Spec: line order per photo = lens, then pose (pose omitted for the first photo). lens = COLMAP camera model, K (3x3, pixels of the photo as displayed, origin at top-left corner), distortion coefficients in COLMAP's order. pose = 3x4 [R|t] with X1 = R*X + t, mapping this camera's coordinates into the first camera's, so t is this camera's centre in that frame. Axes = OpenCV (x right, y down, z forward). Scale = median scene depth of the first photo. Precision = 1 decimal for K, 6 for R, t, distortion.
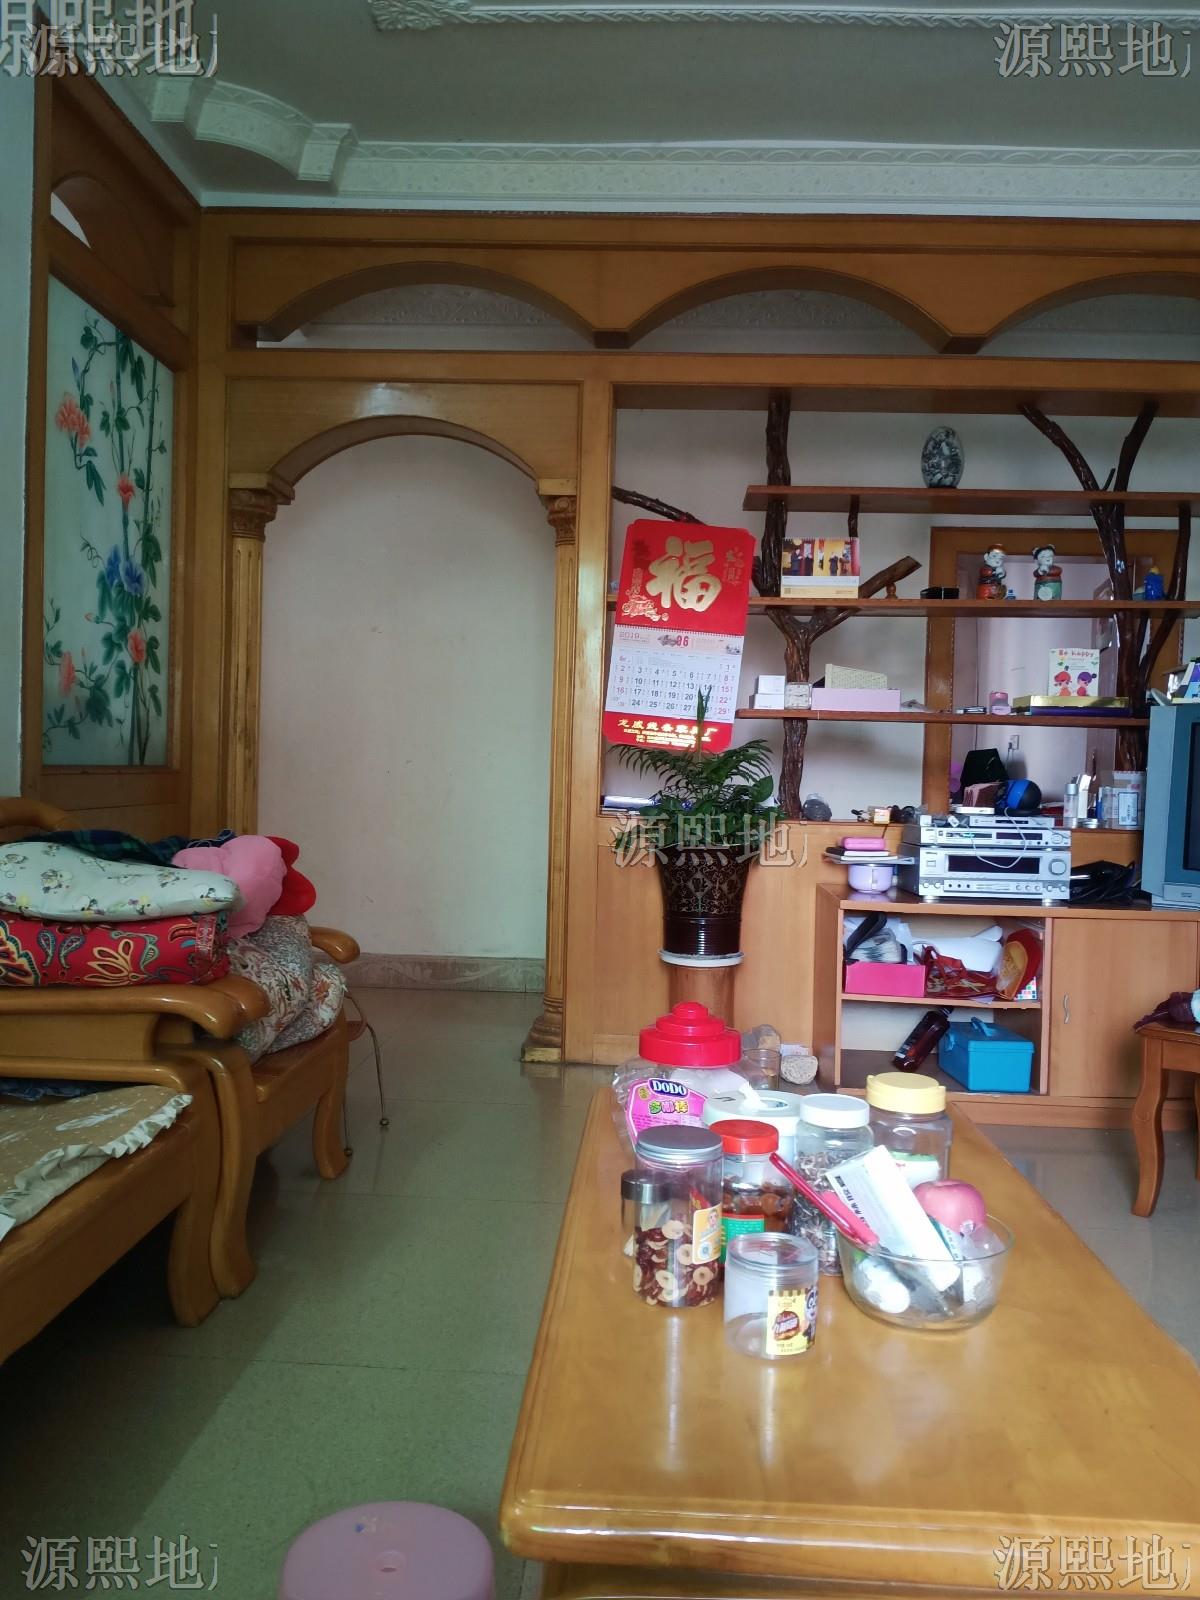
lens RADIAL K [[1367.8, 0, 601.1], [0, 1367.8, 801.8], [0, 0, 1]] dist [0.140559, -0.272739]
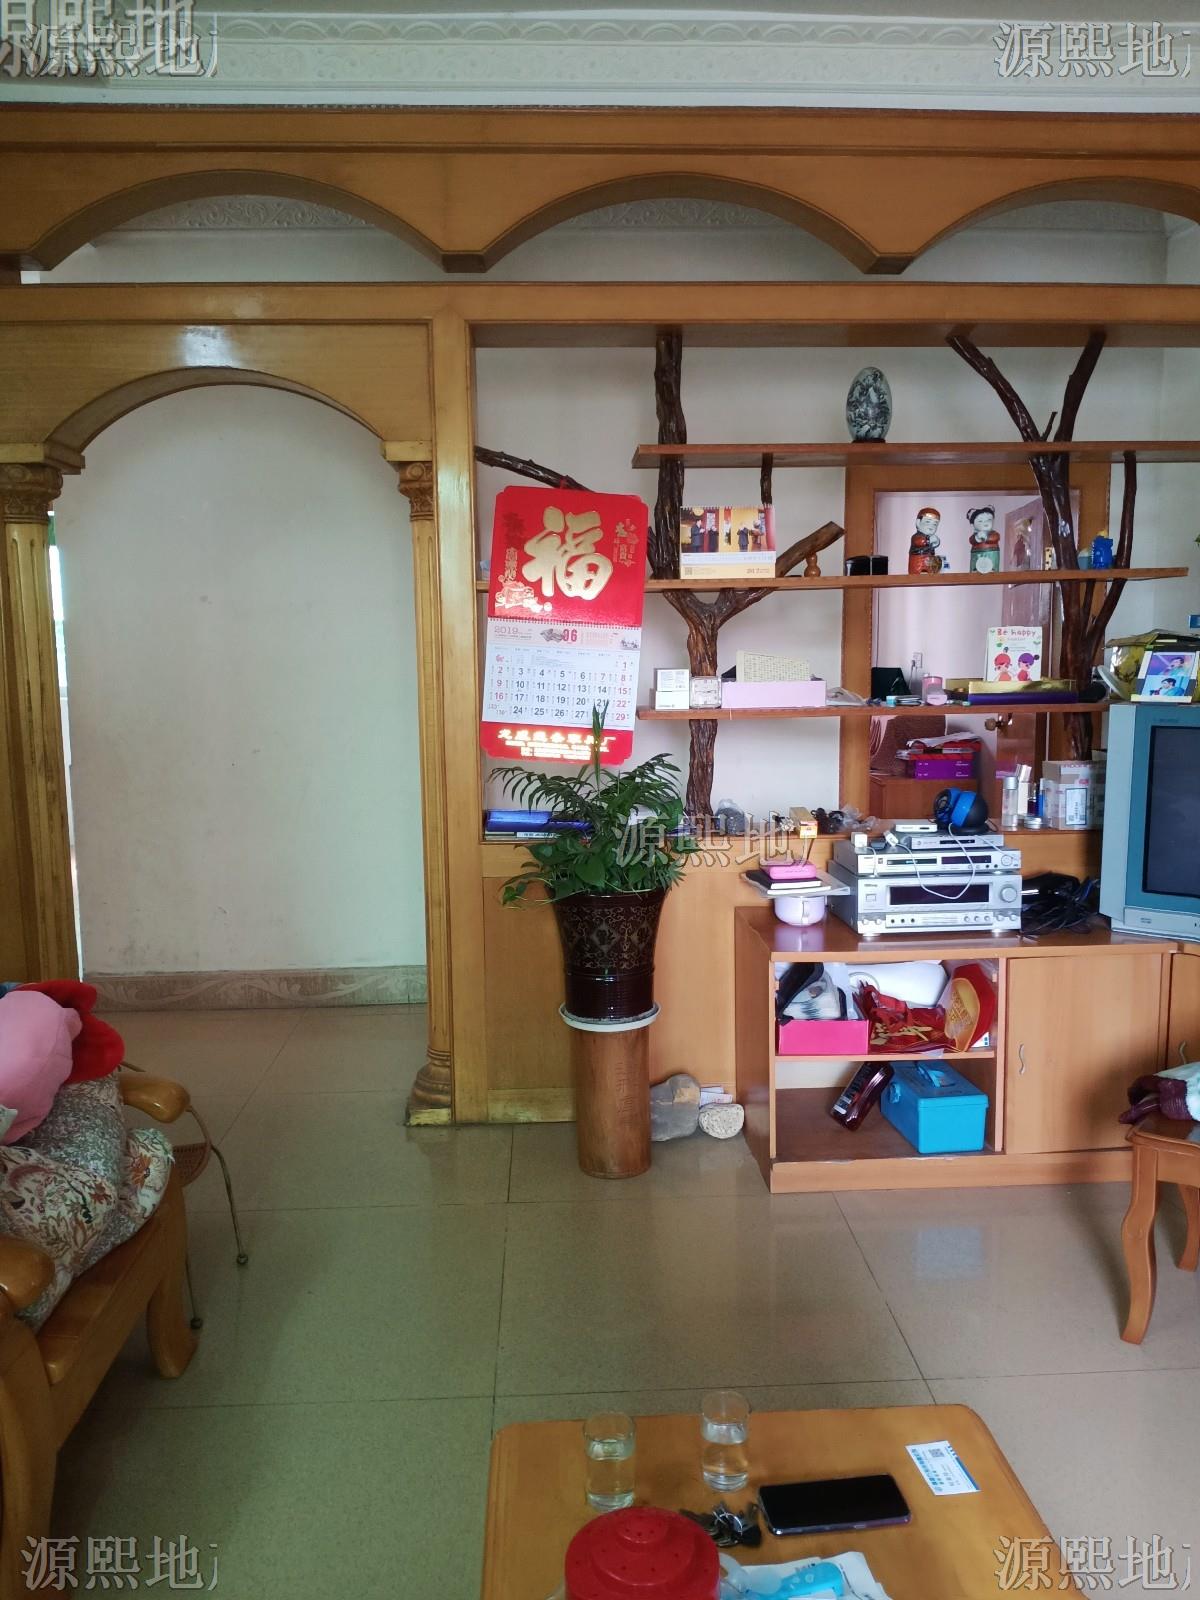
lens RADIAL K [[1292.4, 0, 599.4], [0, 1292.4, 802.6], [0, 0, 1]] dist [0.068257, -0.132502]
pose [[0.994350, -0.053966, 0.091409, -0.000489], [0.043232, 0.992356, 0.115589, -0.106095], [-0.096949, -0.110984, 0.989082, 0.201276]]
